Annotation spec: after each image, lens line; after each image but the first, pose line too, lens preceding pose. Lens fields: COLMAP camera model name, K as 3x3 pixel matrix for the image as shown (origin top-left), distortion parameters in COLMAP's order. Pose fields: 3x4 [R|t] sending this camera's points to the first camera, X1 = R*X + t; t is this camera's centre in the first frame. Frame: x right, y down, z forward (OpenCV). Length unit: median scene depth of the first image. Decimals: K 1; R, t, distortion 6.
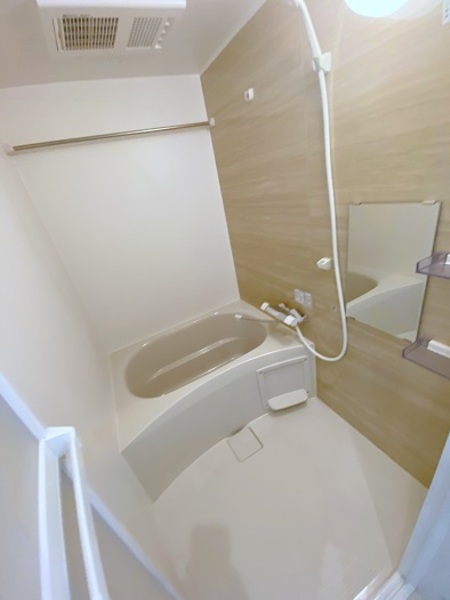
lens RADIAL K [[246.9, 0, 225.0], [0, 246.9, 300.0], [0, 0, 1]] dist [-0.000148, -0.000122]
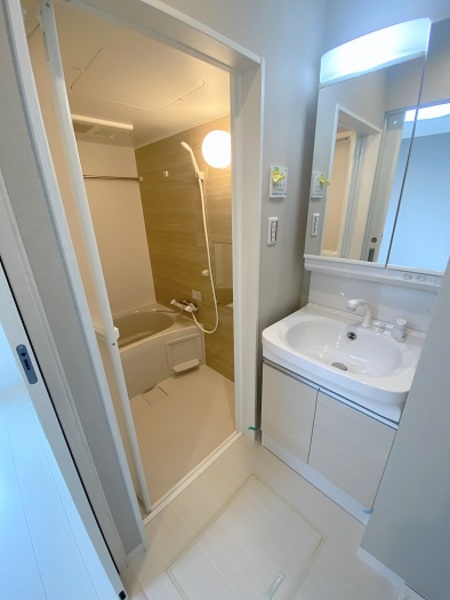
lens RADIAL K [[244.3, 0, 225.0], [0, 244.3, 300.0], [0, 0, 1]] dist [0.057531, -0.000028]
pose [[0.945385, 0.046808, 0.322577, -0.023531], [-0.010485, 0.993490, -0.113432, 0.194192], [-0.325787, 0.103855, 0.939722, -0.543876]]
